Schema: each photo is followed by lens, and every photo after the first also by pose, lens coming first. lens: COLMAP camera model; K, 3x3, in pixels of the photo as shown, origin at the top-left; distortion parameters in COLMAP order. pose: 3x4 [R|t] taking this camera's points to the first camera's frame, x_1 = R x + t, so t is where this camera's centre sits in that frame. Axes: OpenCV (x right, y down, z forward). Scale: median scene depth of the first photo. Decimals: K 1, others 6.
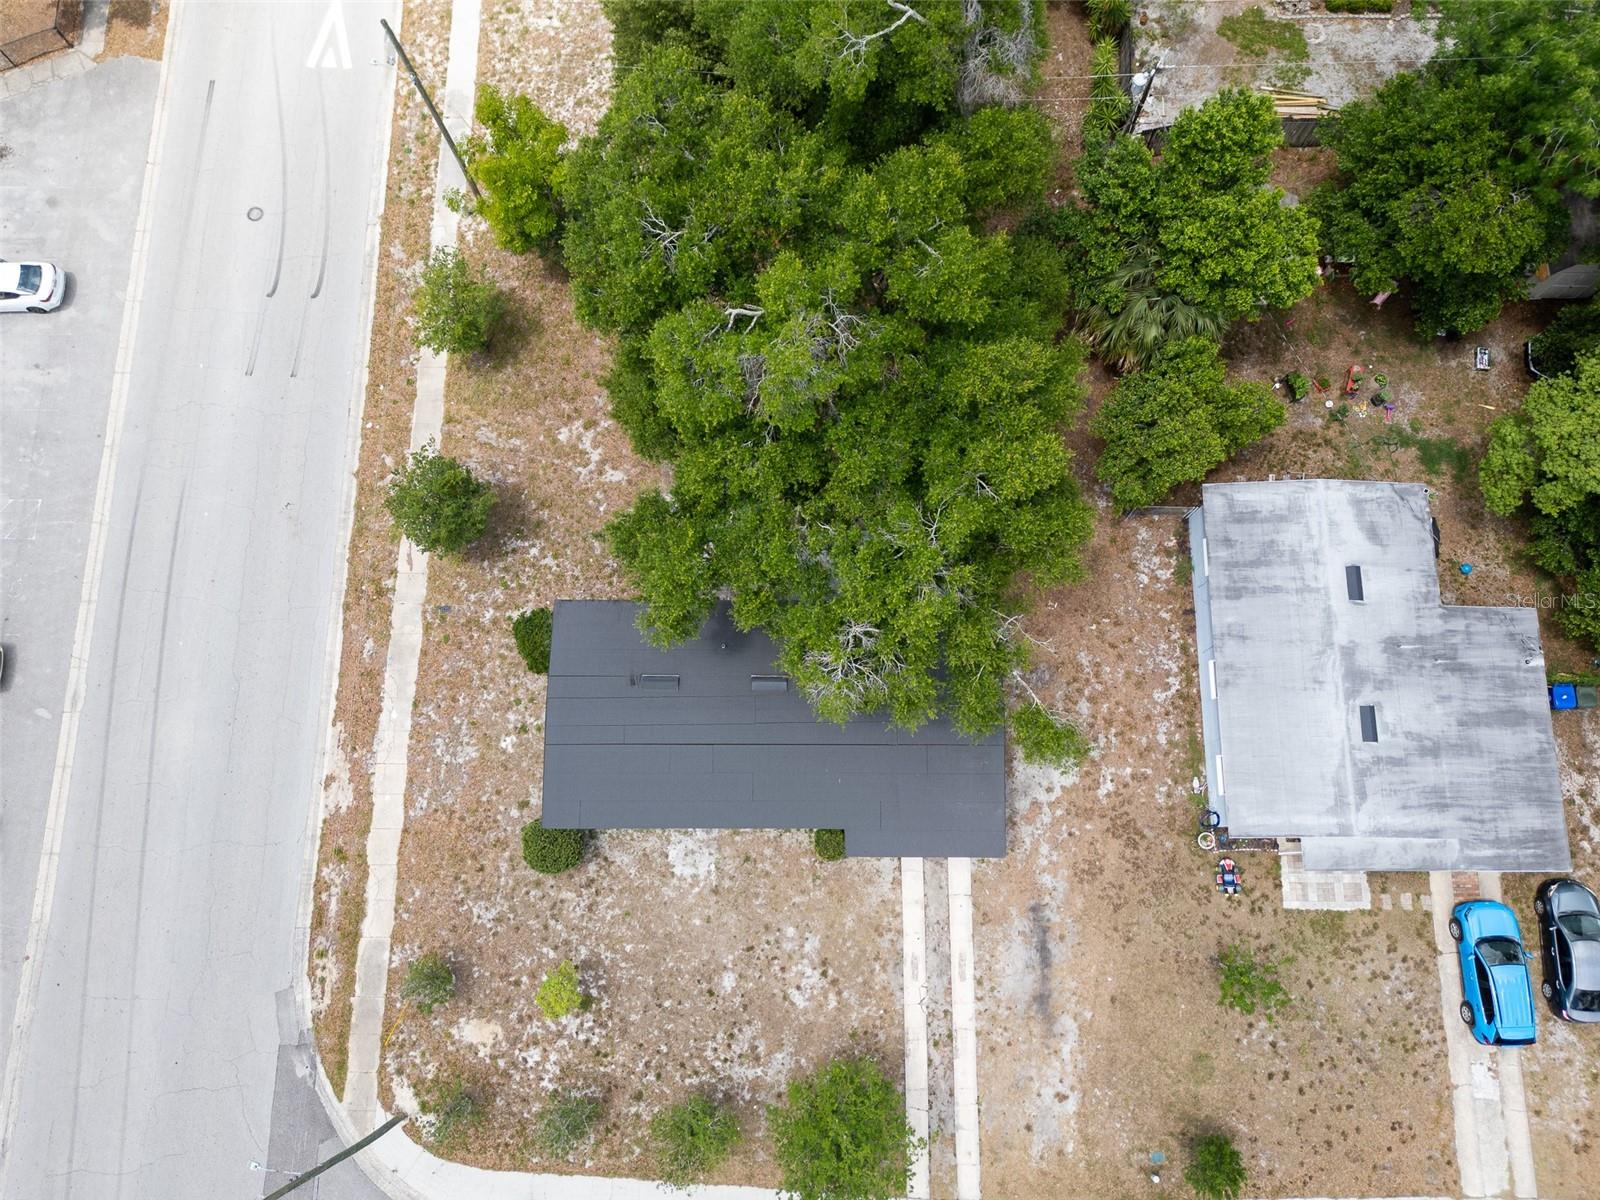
lens RADIAL K [[1186.0, 0, 812.8], [0, 1186.0, 602.4], [0, 0, 1]] dist [0.084449, -0.083400]
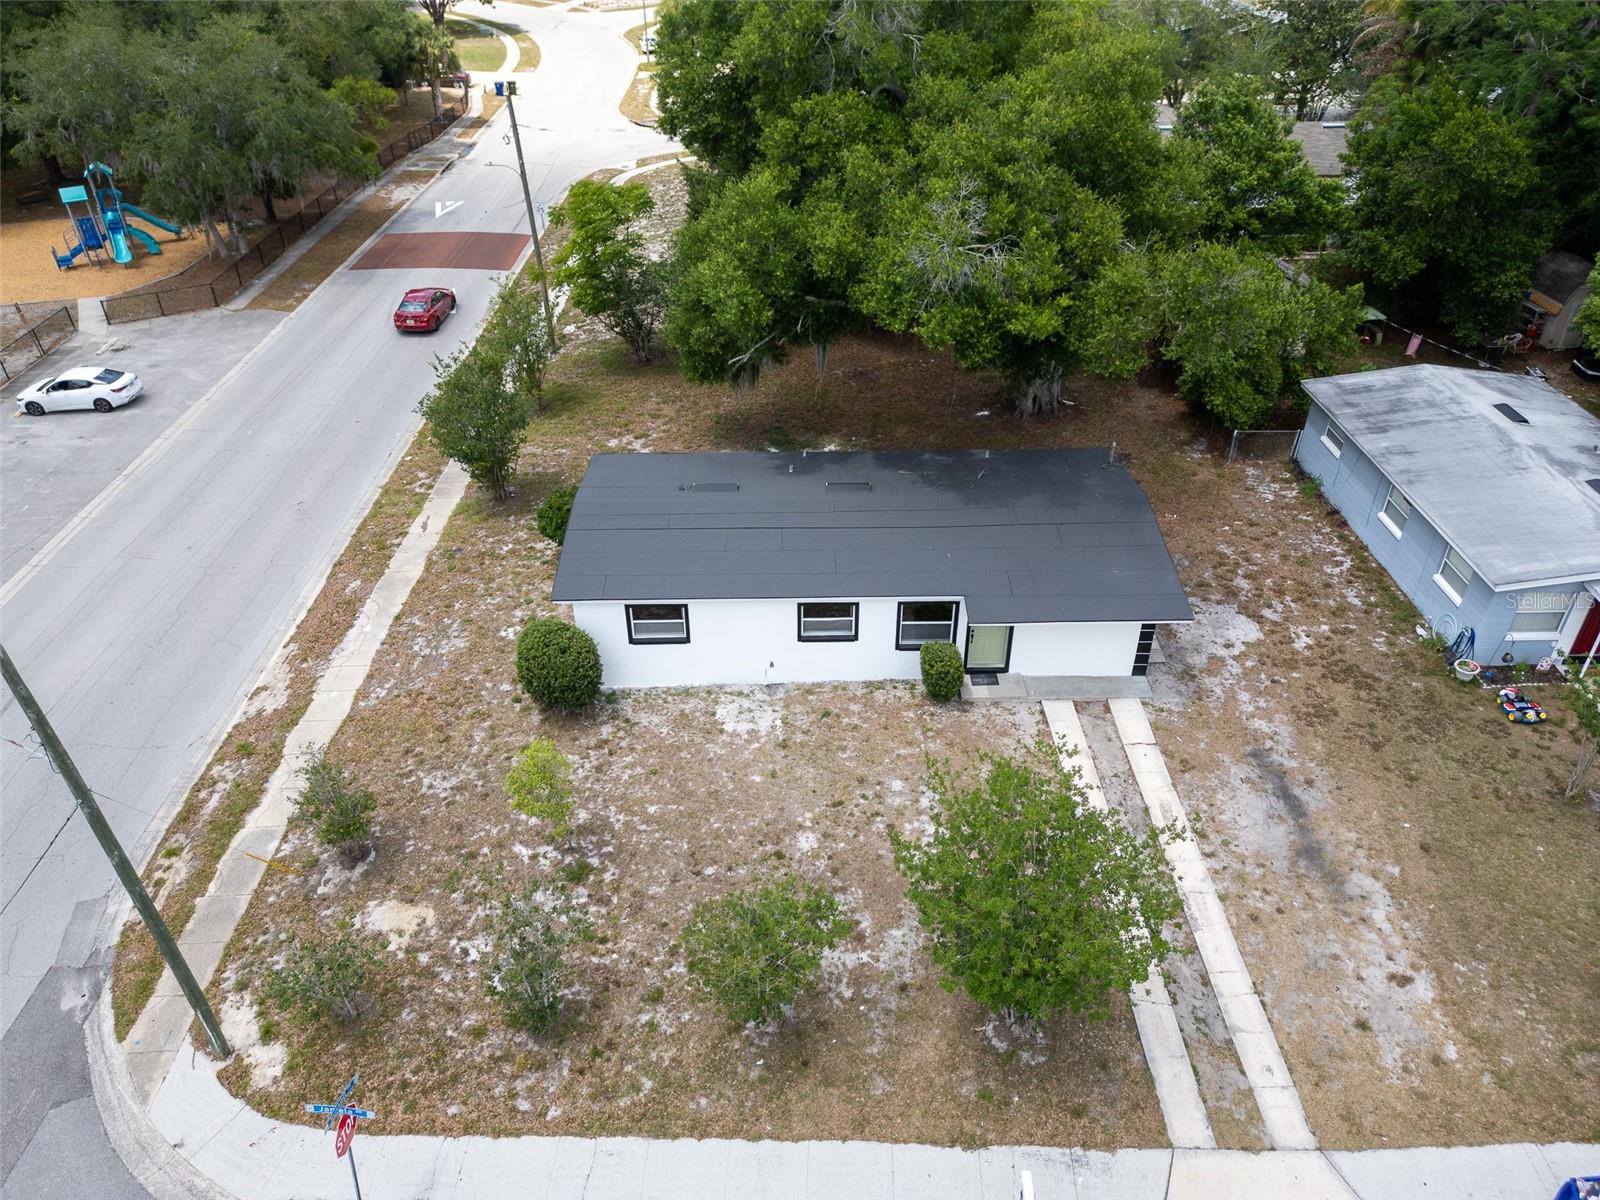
lens RADIAL K [[1135.5, 0, 810.9], [0, 1135.5, 591.1], [0, 0, 1]] dist [0.094052, -0.102100]
pose [[0.999542, -0.027508, 0.012642, -0.071970], [0.028603, 0.721276, -0.692057, 0.637901], [0.009919, 0.692101, 0.721732, 0.467271]]
